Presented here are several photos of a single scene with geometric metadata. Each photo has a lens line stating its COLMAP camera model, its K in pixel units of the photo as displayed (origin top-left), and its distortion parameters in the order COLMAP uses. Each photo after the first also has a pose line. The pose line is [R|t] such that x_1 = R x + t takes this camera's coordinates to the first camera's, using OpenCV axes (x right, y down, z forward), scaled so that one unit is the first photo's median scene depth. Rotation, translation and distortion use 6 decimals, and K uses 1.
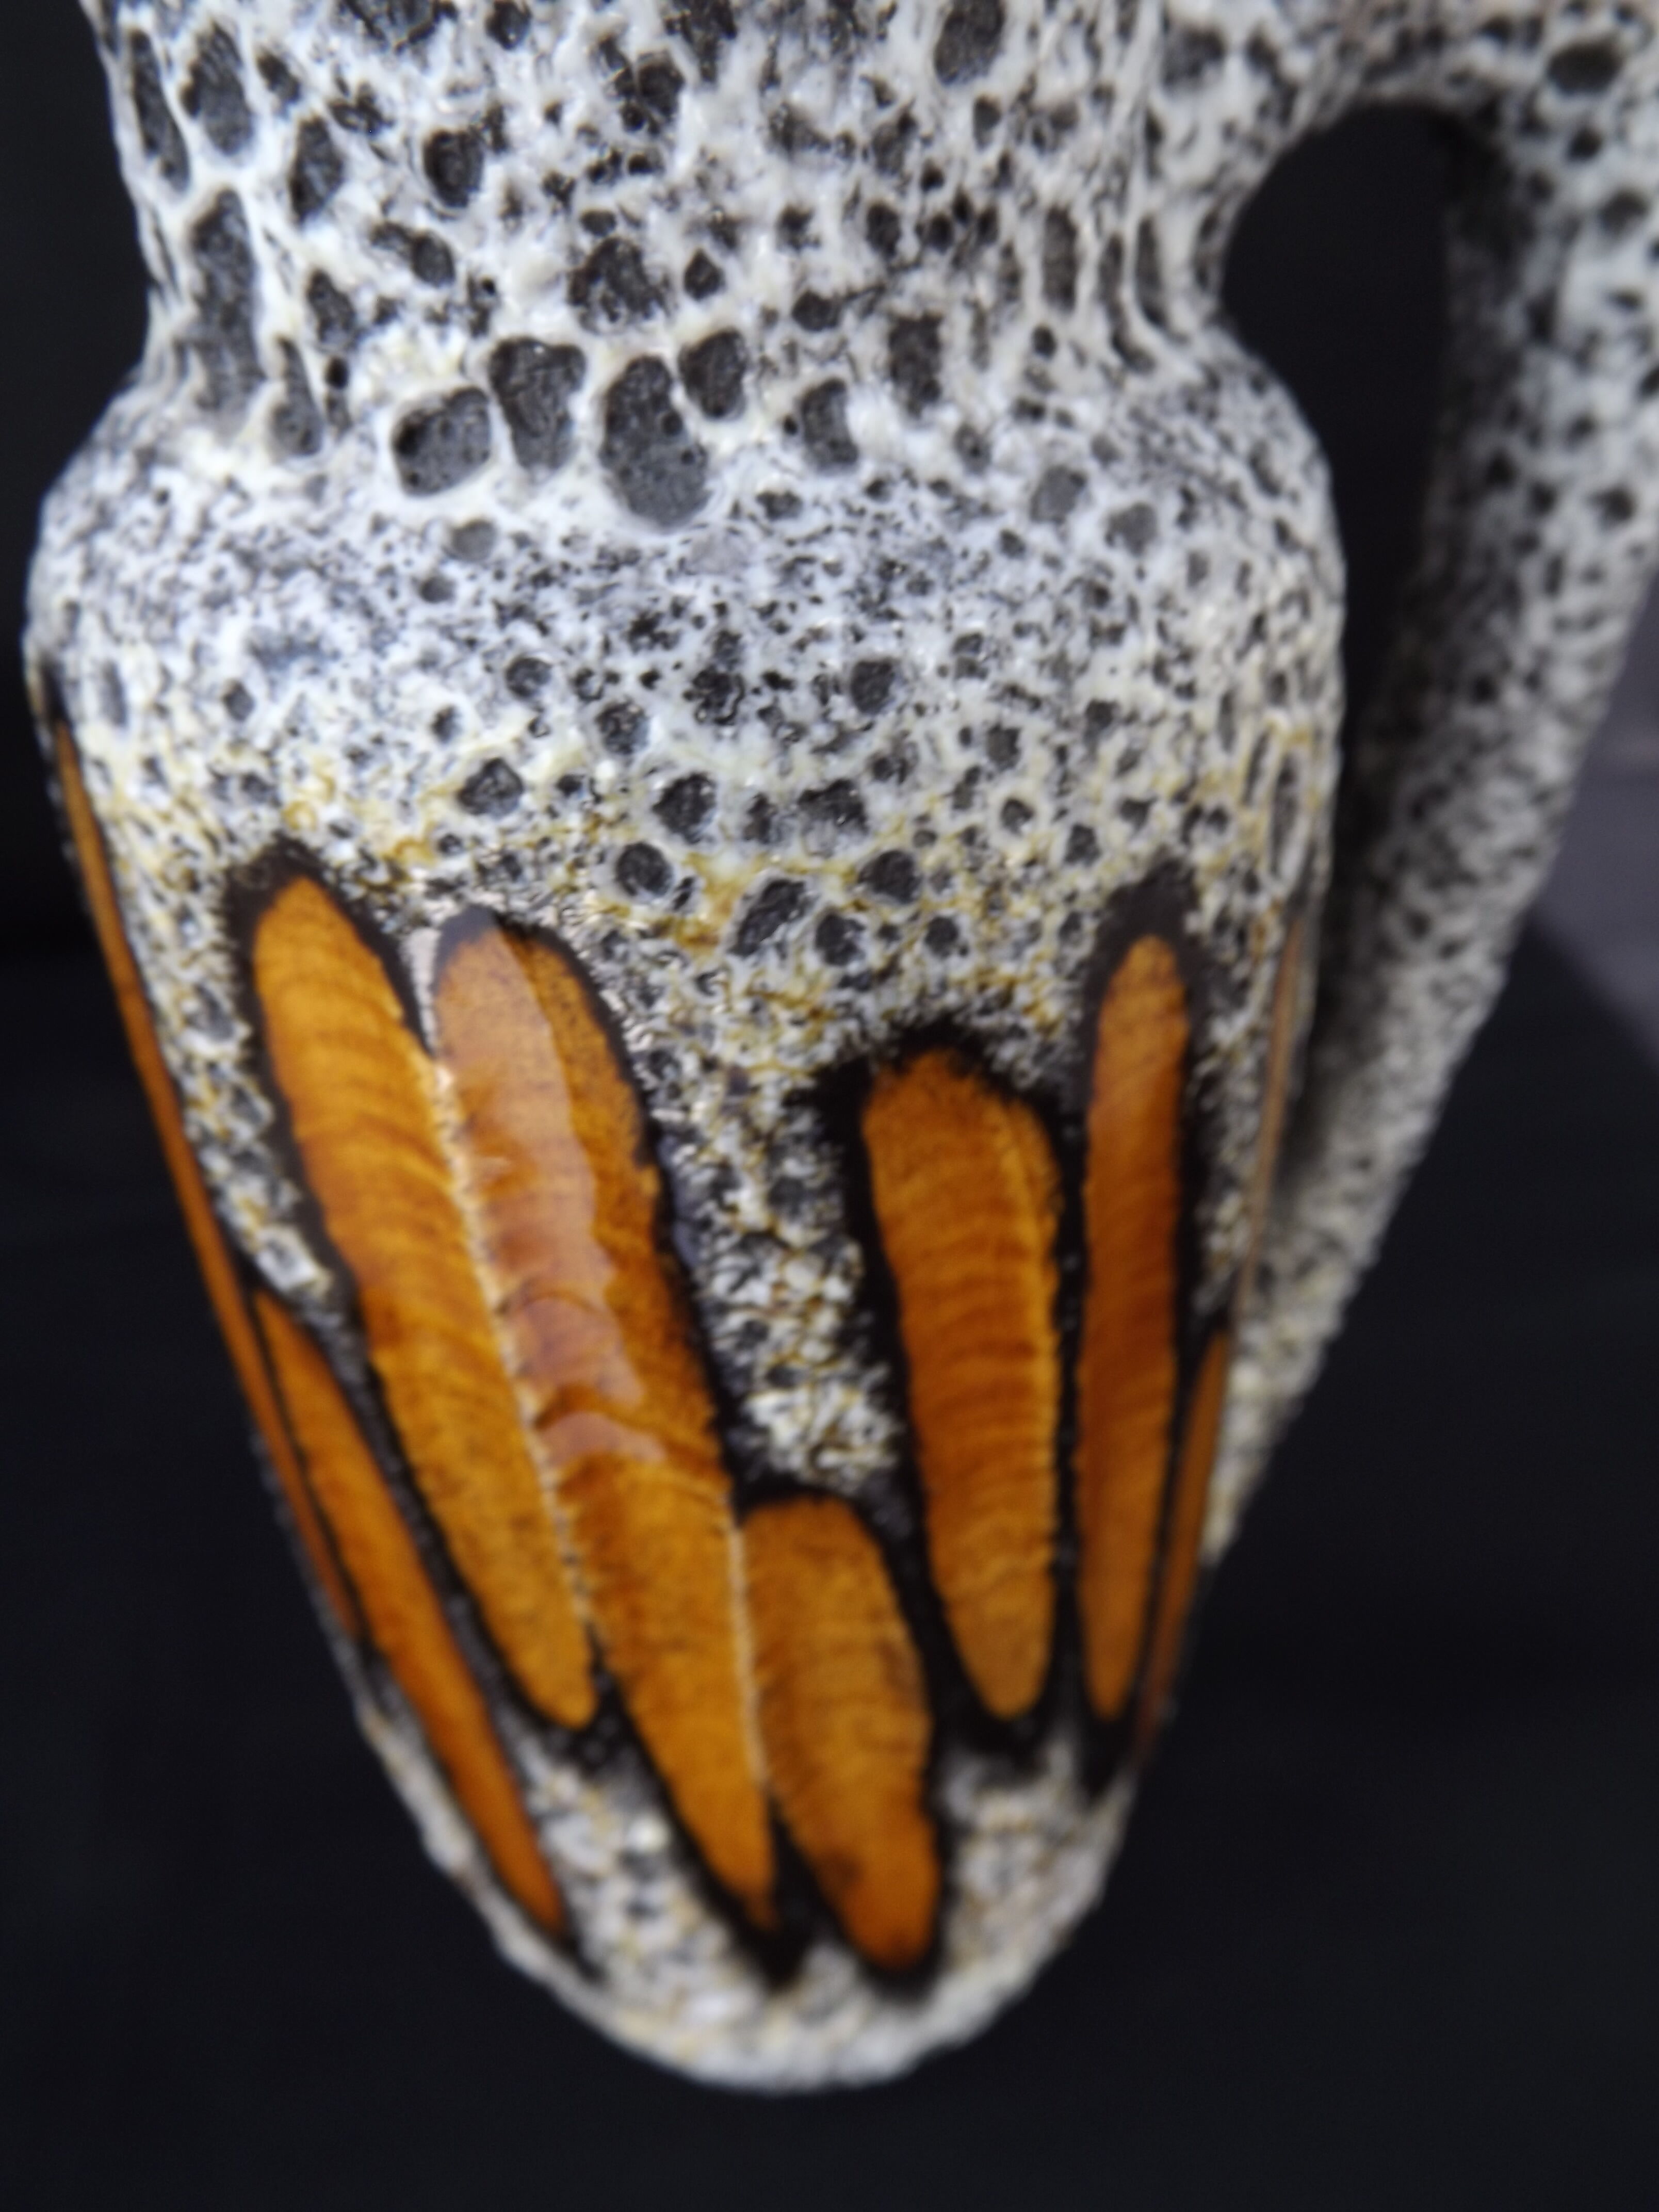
lens RADIAL K [[1549.7, 0, 871.2], [0, 1549.7, 1051.6], [0, 0, 1]] dist [-0.016351, 0.001998]
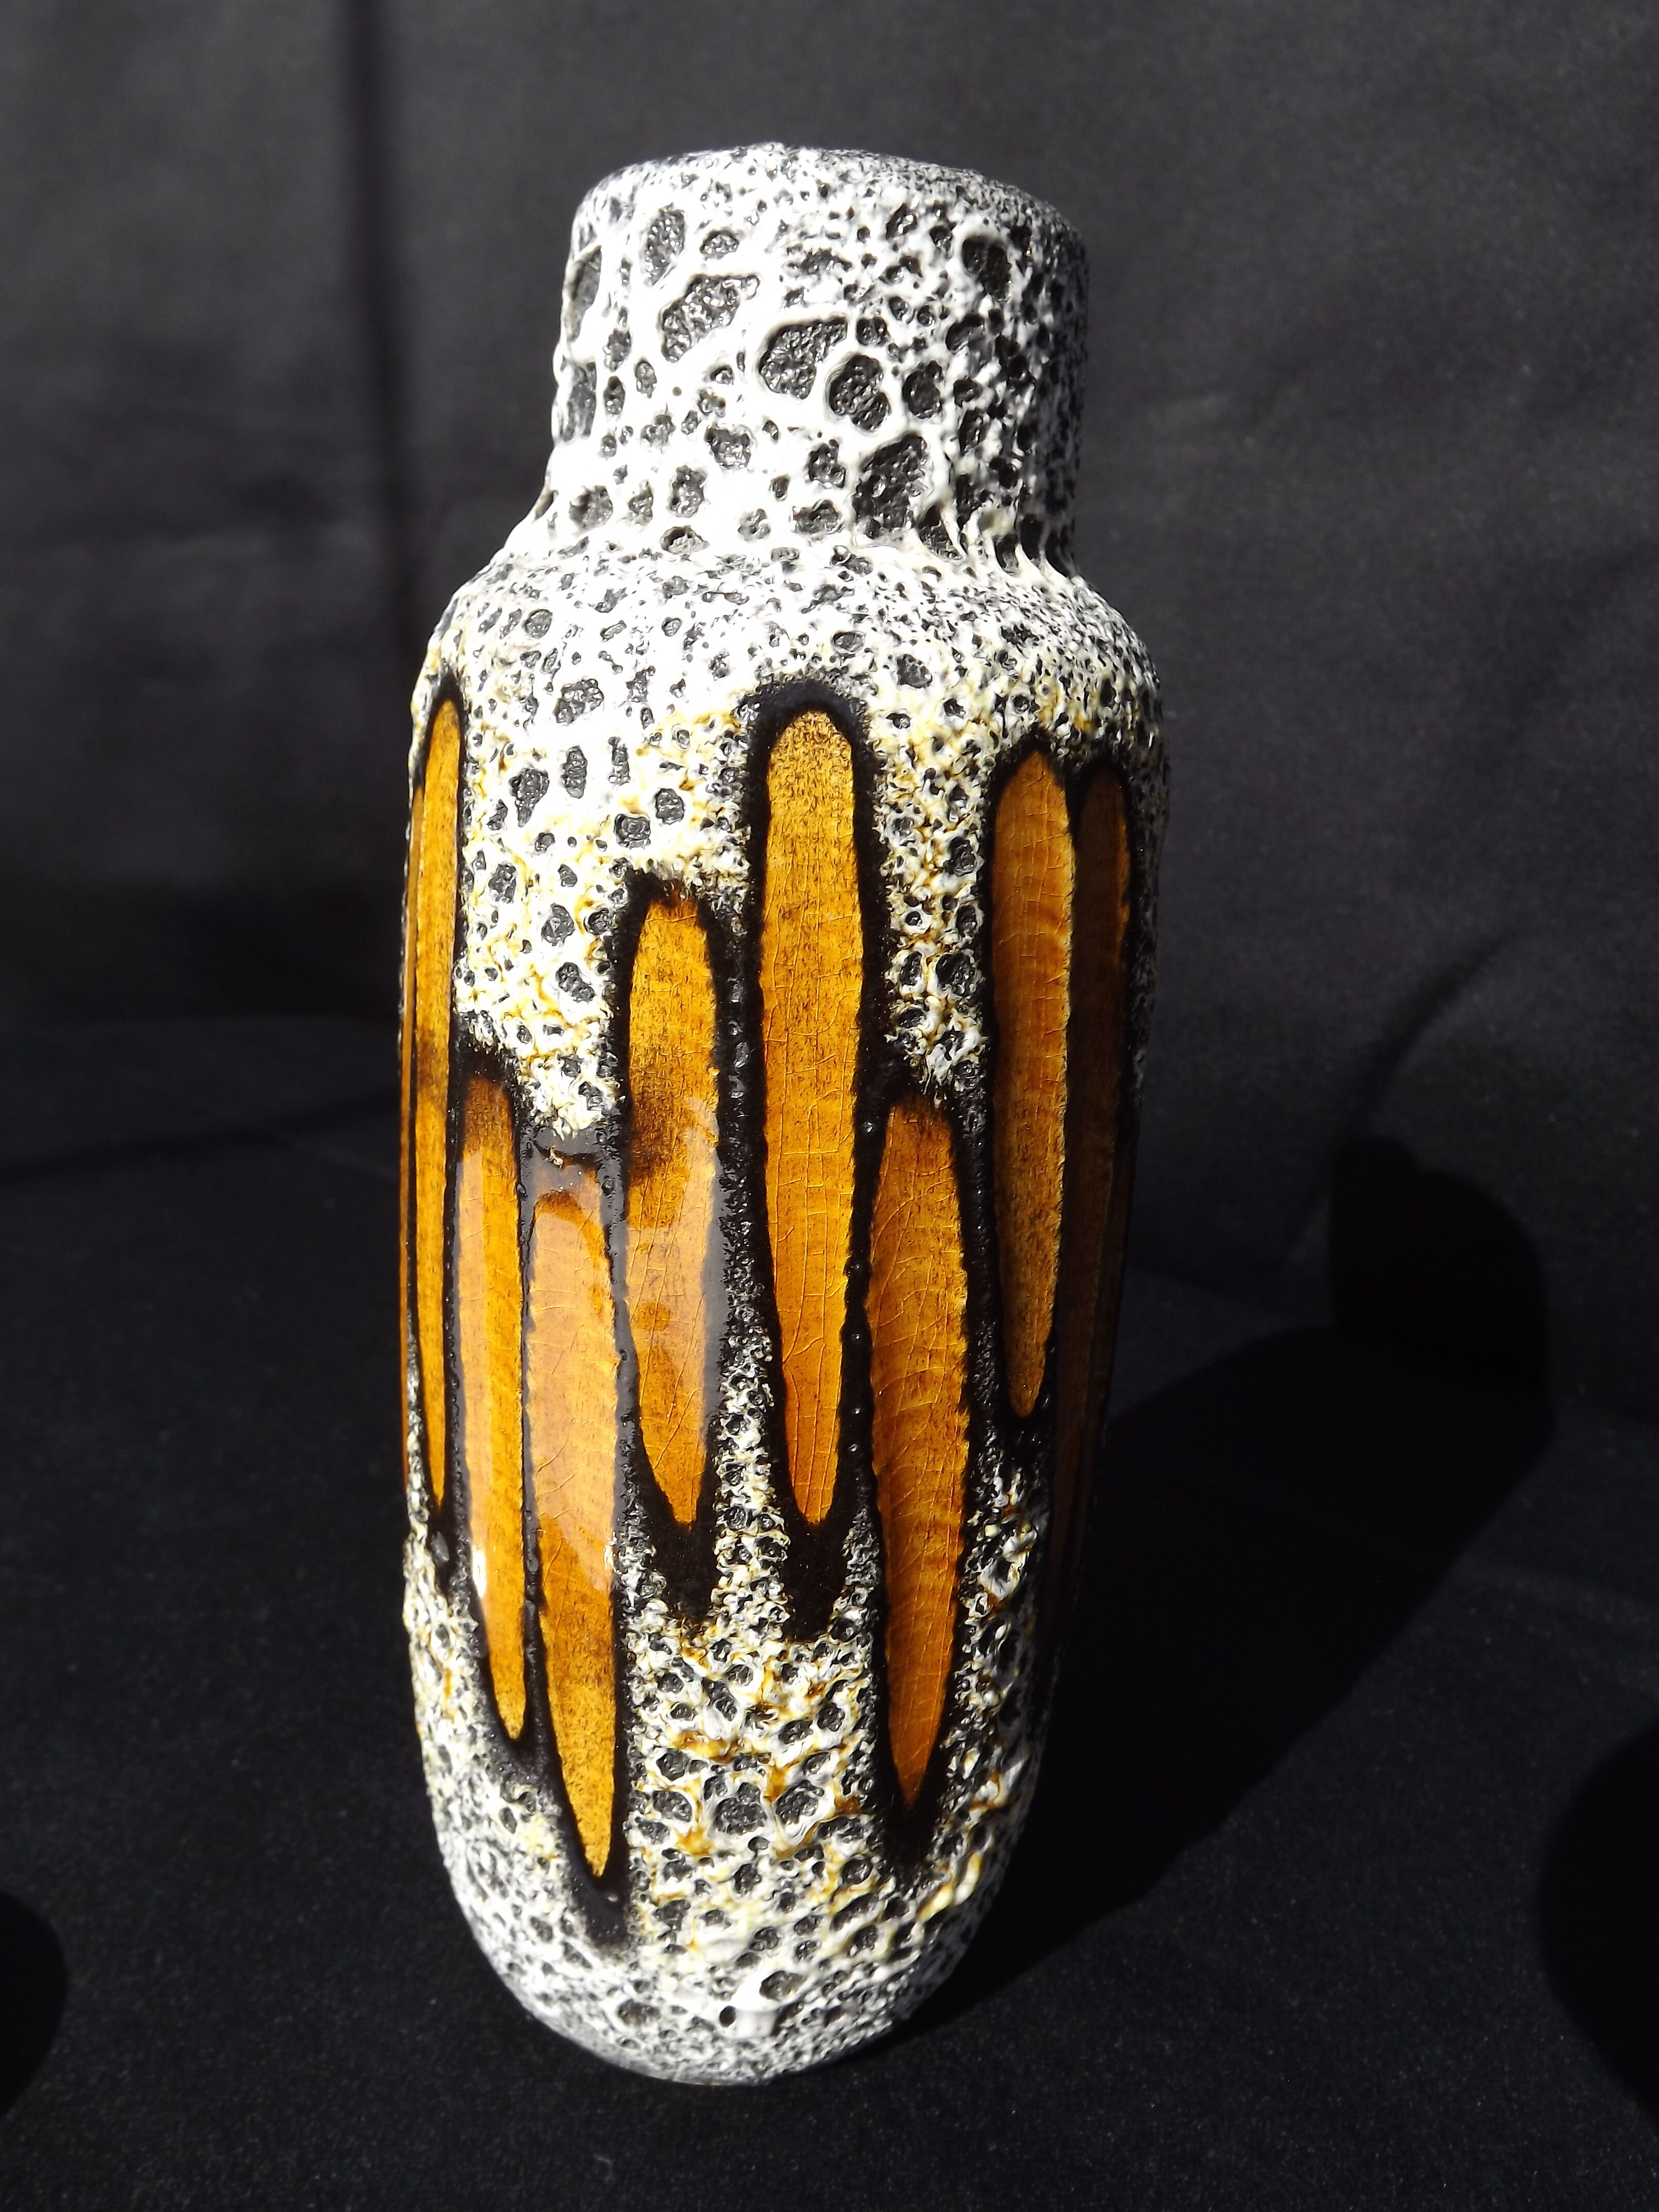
lens RADIAL K [[1566.5, 0, 833.9], [0, 1566.5, 1036.7], [0, 0, 1]] dist [-0.038976, 0.008027]
pose [[0.509625, -0.149841, 0.847249, -2.215584], [0.446801, 0.887623, -0.111772, 0.309151], [-0.735290, 0.435514, 0.519304, 0.338839]]
